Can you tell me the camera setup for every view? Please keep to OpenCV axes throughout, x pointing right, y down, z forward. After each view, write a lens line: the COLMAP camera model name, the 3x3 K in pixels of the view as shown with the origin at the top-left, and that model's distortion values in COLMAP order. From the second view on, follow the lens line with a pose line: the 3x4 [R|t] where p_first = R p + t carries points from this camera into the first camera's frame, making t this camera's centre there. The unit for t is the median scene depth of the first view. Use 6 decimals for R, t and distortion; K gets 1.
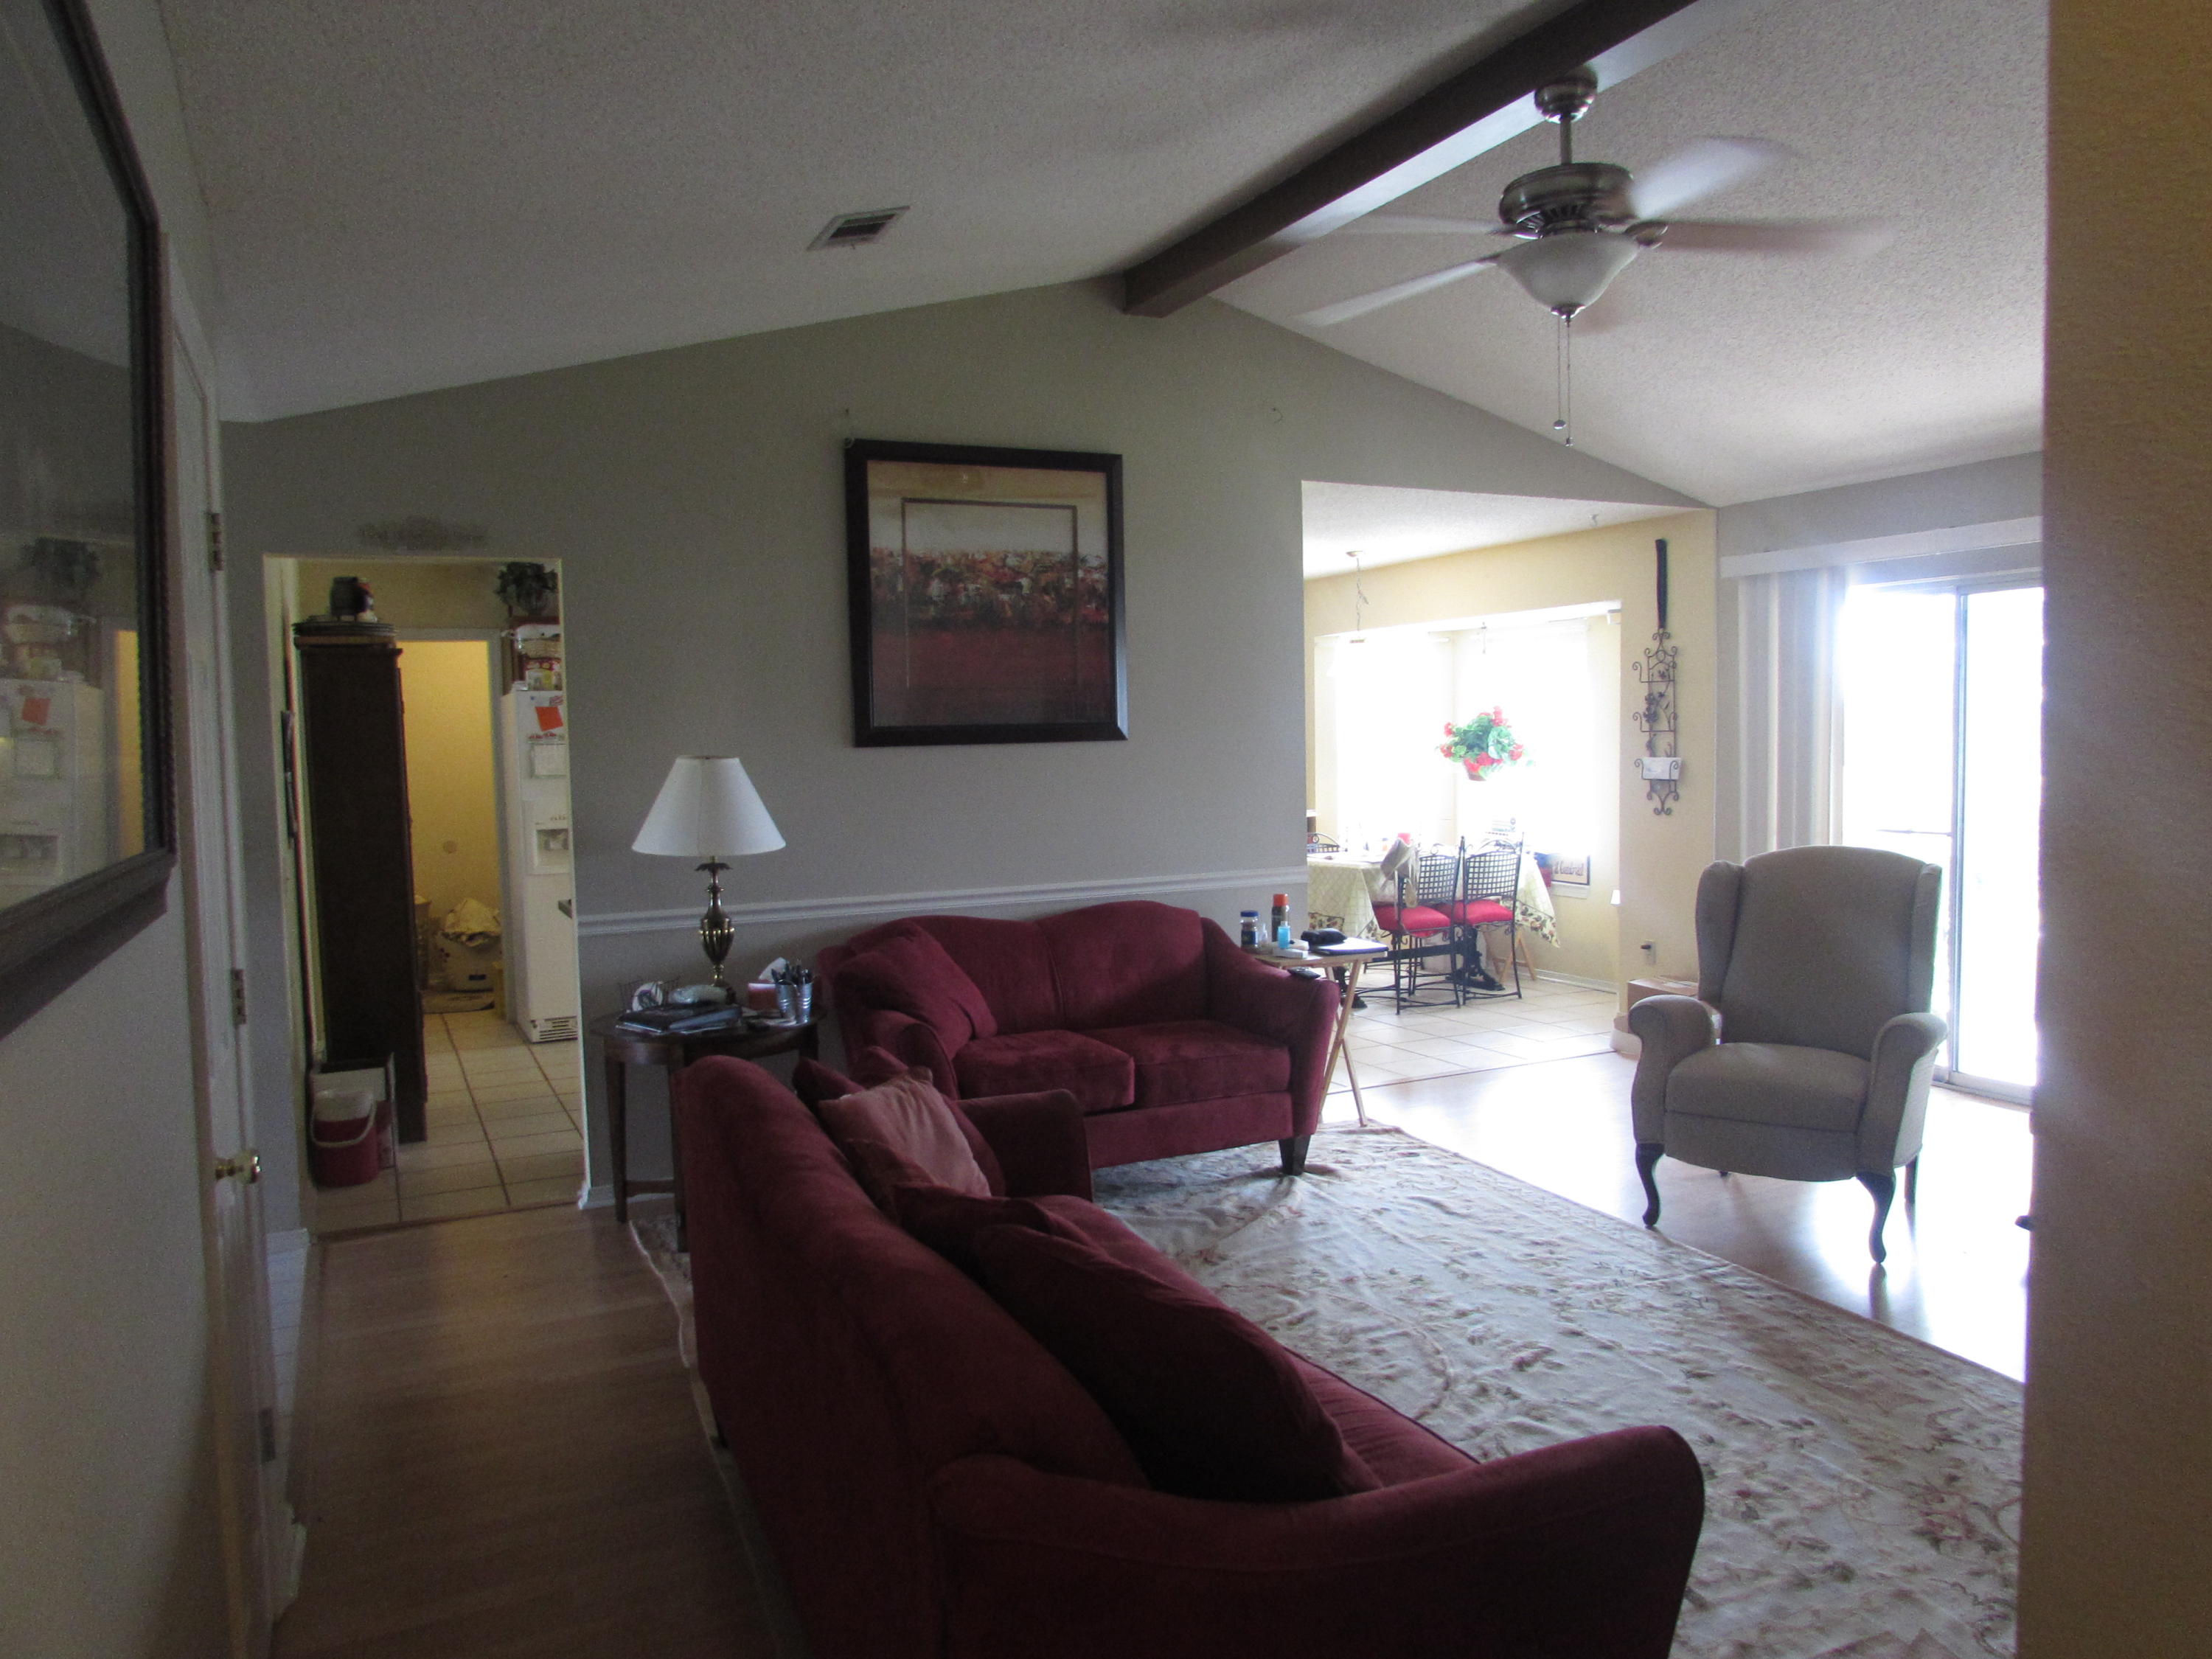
lens RADIAL K [[1531.1, 0, 1108.9], [0, 1531.1, 832.0], [0, 0, 1]] dist [-0.034138, 0.006282]
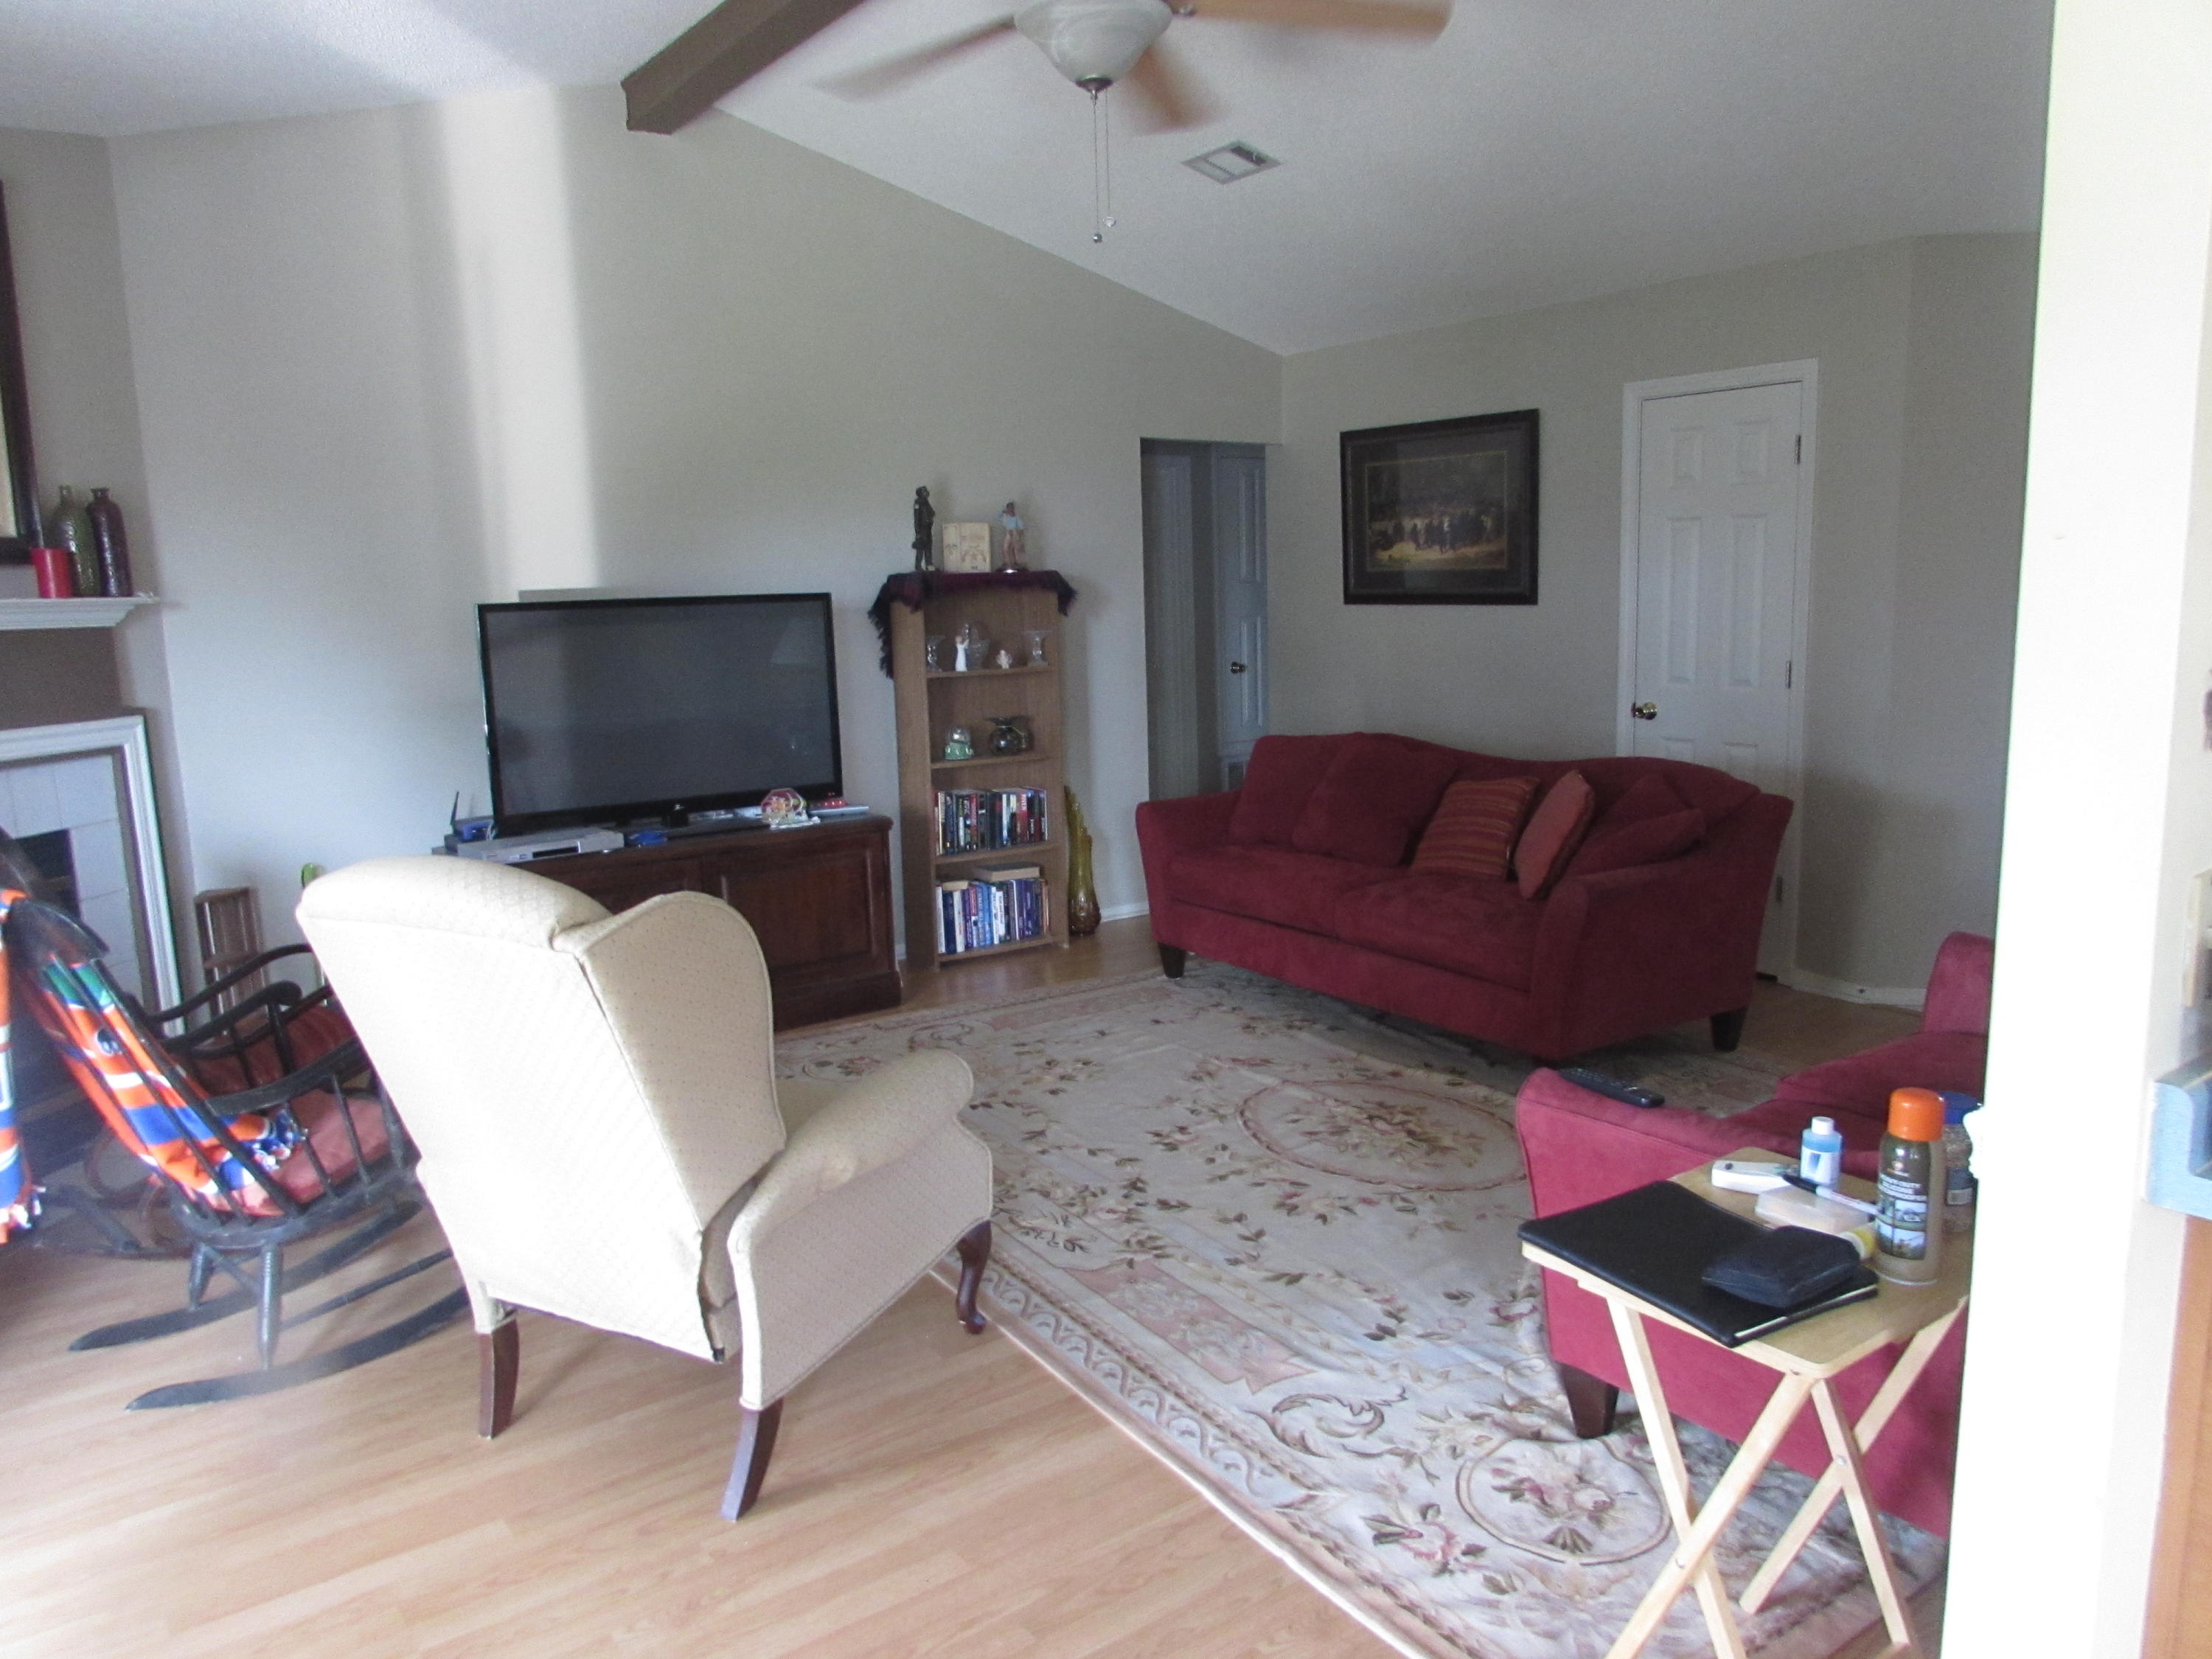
lens RADIAL K [[1531.1, 0, 1108.9], [0, 1531.1, 832.0], [0, 0, 1]] dist [-0.034138, 0.006282]
pose [[-0.982262, 0.078631, -0.170233, 0.435788], [0.039848, 0.974628, 0.220254, -0.106109], [0.183233, 0.209564, -0.960473, 1.772228]]
